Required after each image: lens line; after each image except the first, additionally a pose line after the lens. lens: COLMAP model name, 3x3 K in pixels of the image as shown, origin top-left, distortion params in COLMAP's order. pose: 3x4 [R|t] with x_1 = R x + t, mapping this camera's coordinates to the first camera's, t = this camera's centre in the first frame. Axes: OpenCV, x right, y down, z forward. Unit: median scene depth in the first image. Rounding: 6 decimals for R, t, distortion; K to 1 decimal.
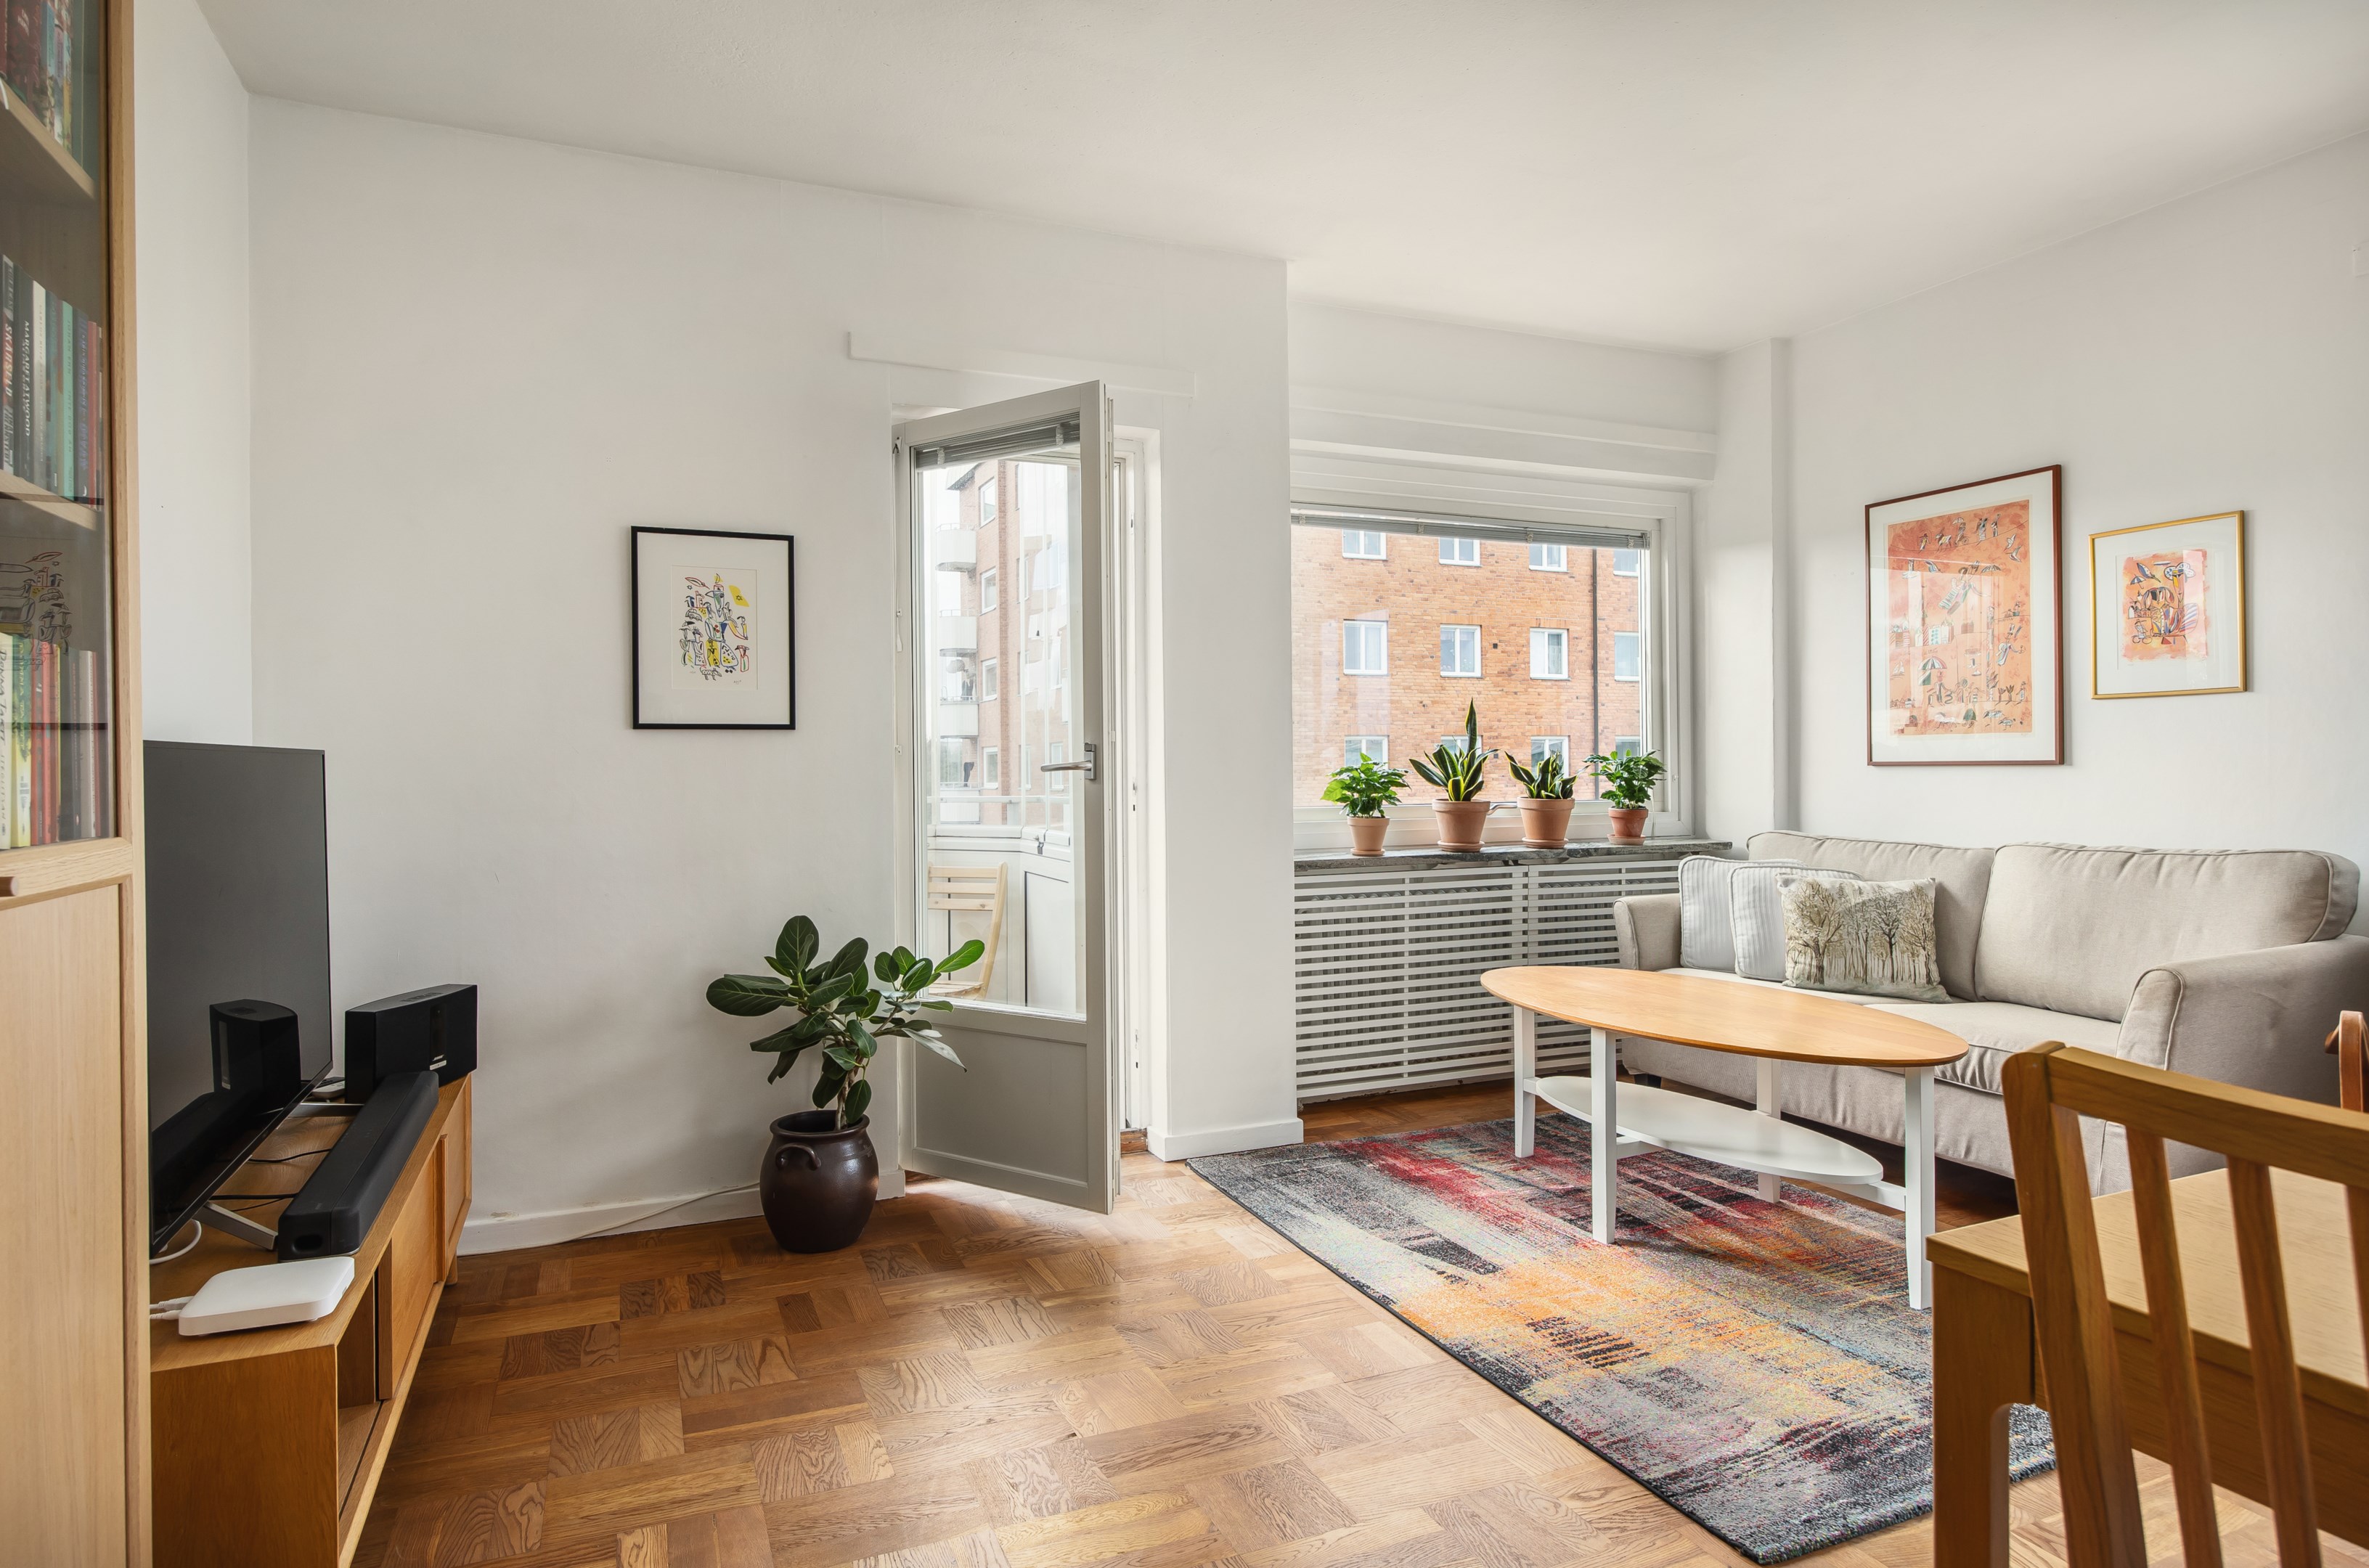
lens RADIAL K [[1310.6, 0, 1172.8], [0, 1310.6, 769.7], [0, 0, 1]] dist [-0.002273, 0.000773]
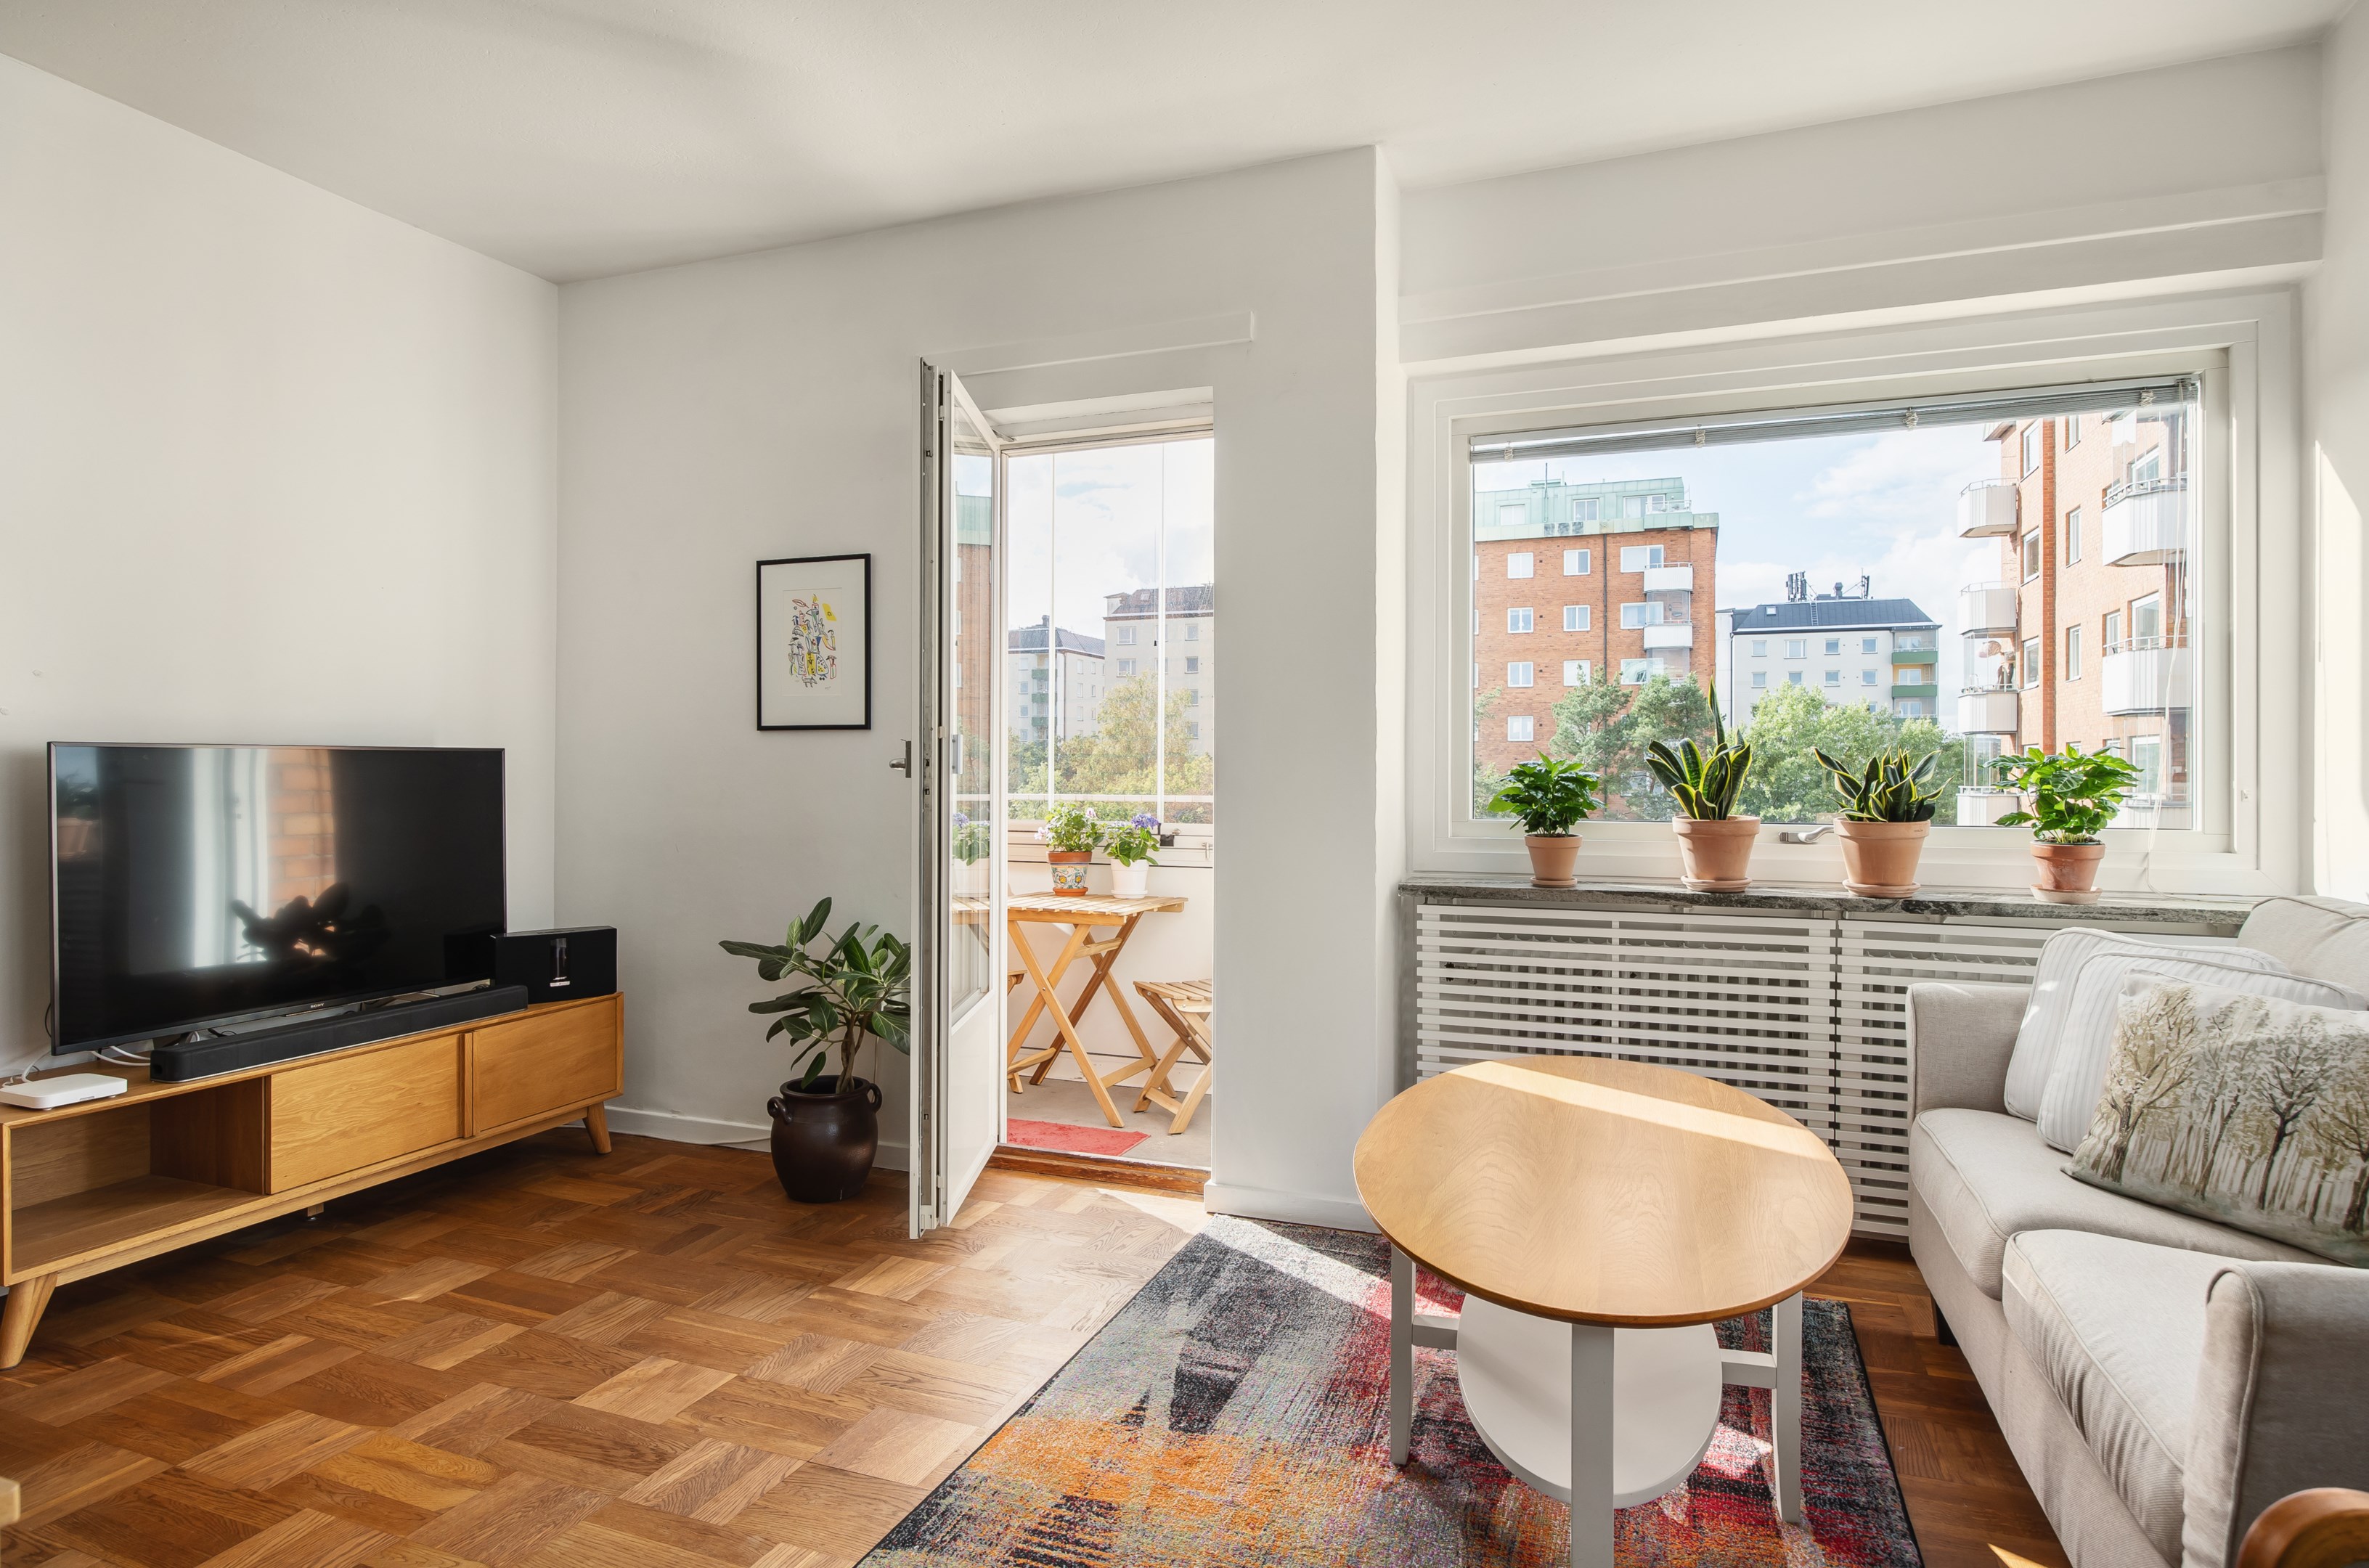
lens RADIAL K [[1310.6, 0, 1172.8], [0, 1310.6, 769.7], [0, 0, 1]] dist [-0.002273, 0.000773]
pose [[0.715602, 0.009978, -0.698437, 0.588160], [-0.009909, 0.999942, 0.004133, -0.003233], [0.698438, 0.003963, 0.715660, 0.343857]]
